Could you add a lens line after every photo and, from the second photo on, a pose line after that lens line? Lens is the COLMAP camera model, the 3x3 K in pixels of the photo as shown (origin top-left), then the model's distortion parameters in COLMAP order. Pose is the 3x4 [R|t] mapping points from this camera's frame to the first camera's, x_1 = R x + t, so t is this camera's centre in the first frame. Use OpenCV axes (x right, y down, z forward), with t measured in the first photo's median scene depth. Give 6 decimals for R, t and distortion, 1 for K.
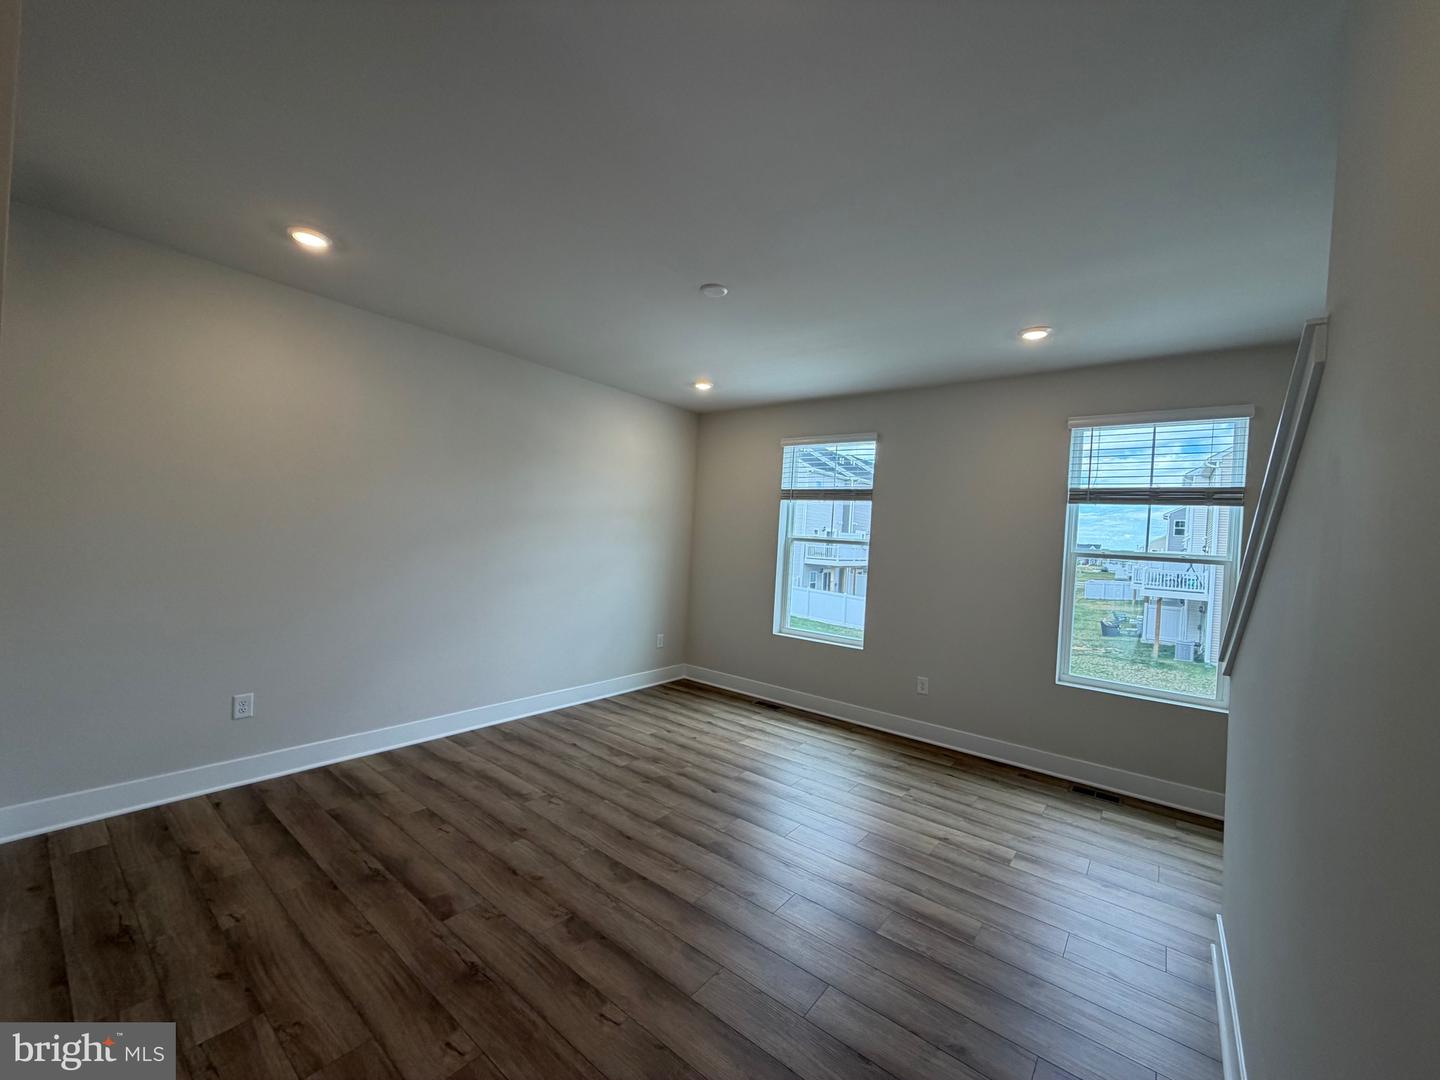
lens RADIAL K [[571.0, 0, 716.6], [0, 571.0, 540.6], [0, 0, 1]] dist [0.000242, 0.000474]
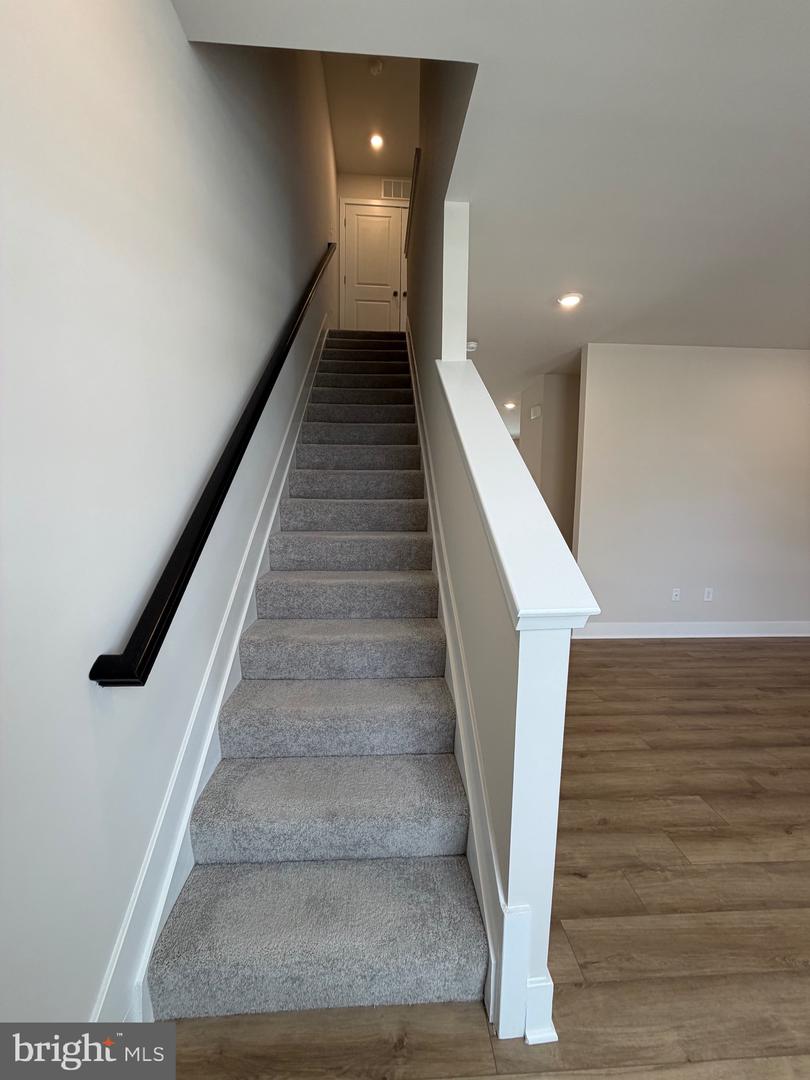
lens RADIAL K [[428.3, 0, 404.3], [0, 428.3, 537.0], [0, 0, 1]] dist [0.000242, 0.000474]
pose [[-0.748626, 0.001007, -0.662991, 0.862085], [-0.054893, 0.996471, 0.063497, 0.081110], [0.660716, 0.083929, -0.745929, 0.787035]]
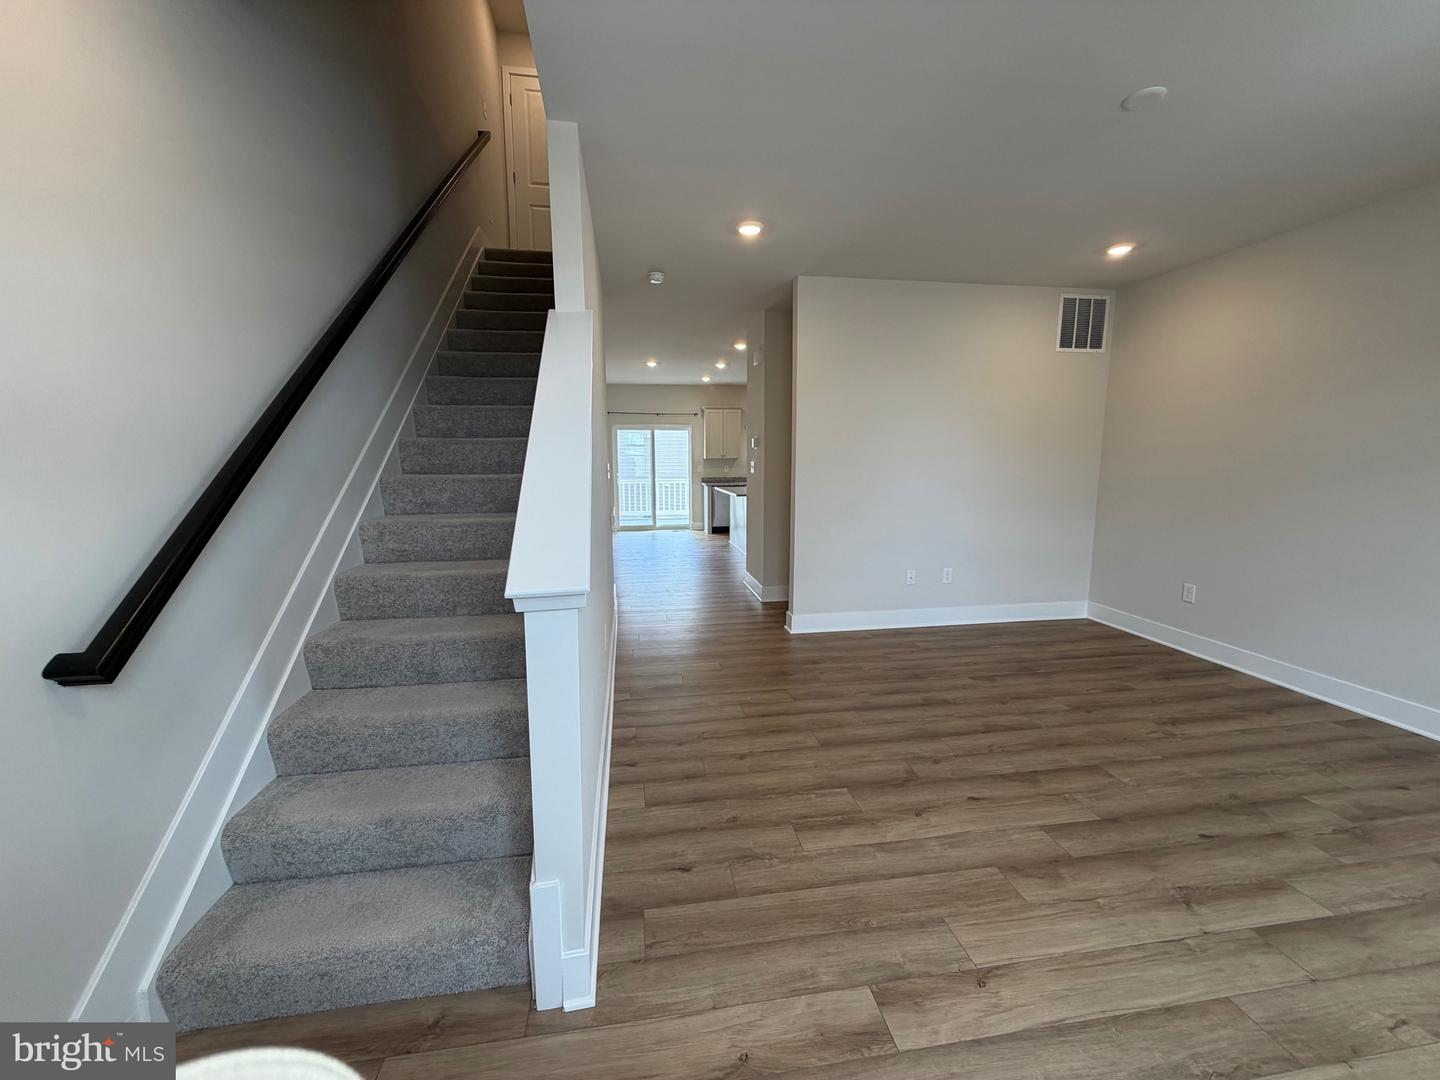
lens RADIAL K [[571.0, 0, 716.6], [0, 571.0, 540.6], [0, 0, 1]] dist [0.000242, 0.000474]
pose [[-0.681051, 0.052145, -0.730377, 0.804740], [-0.037486, 0.993670, 0.105897, 0.062676], [0.731276, 0.099500, -0.674785, 0.983458]]
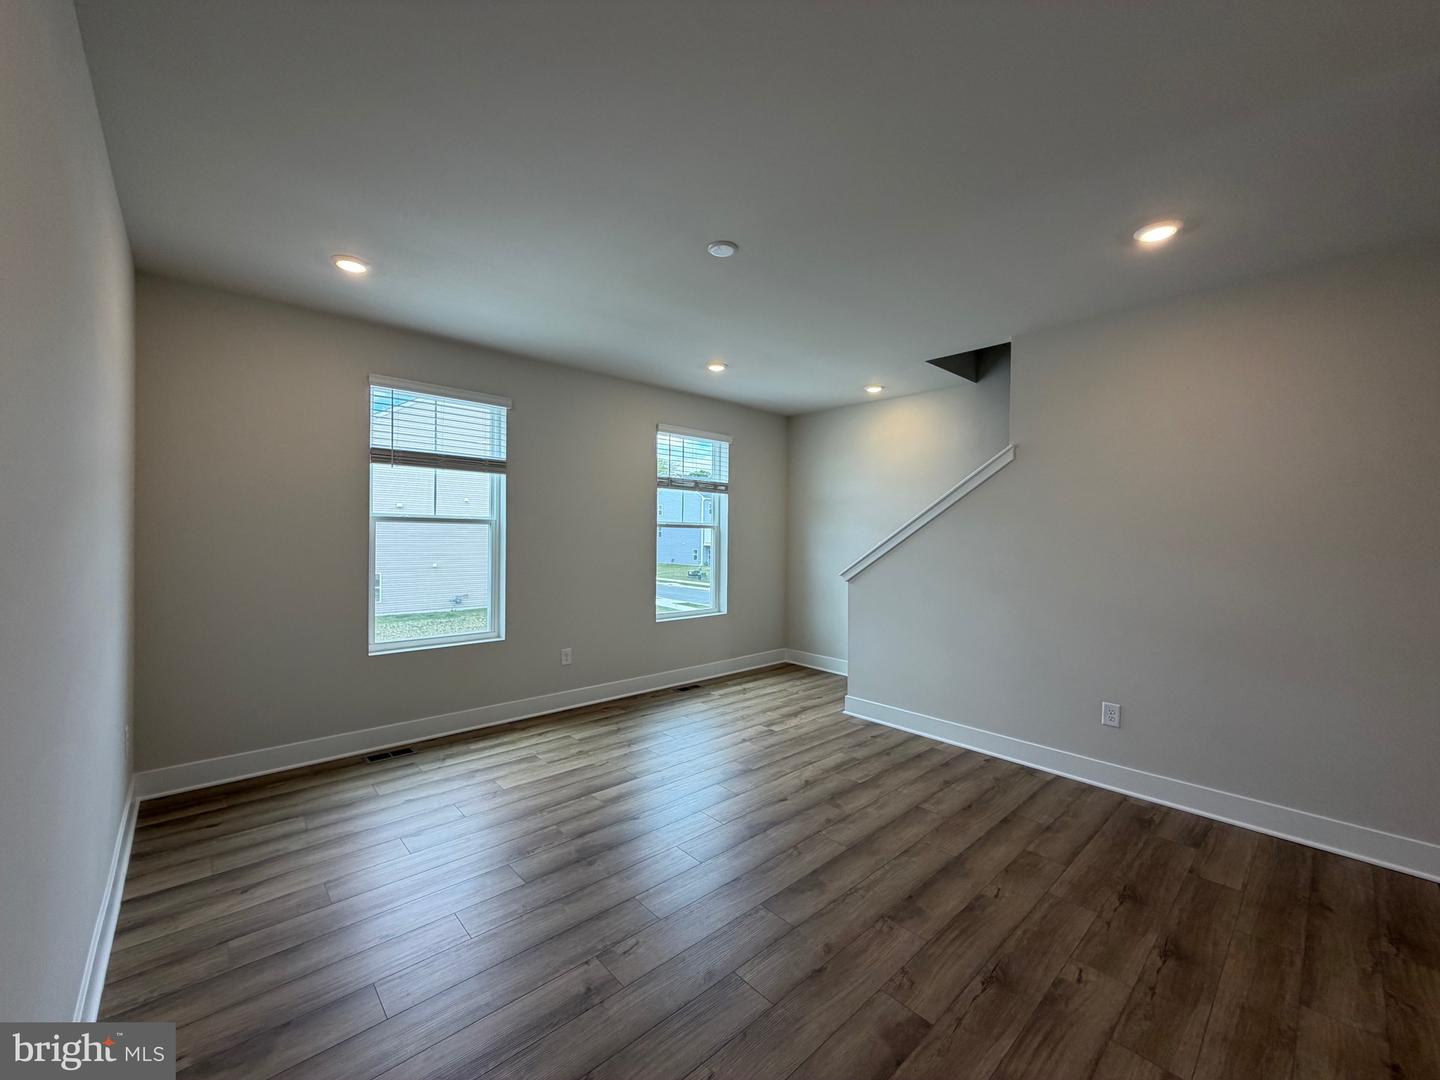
lens RADIAL K [[571.0, 0, 716.6], [0, 571.0, 540.6], [0, 0, 1]] dist [0.000242, 0.000474]
pose [[0.163373, -0.064920, 0.984426, -0.788567], [0.003765, 0.997866, 0.065182, -0.031587], [-0.986557, -0.006943, 0.163269, 0.733155]]
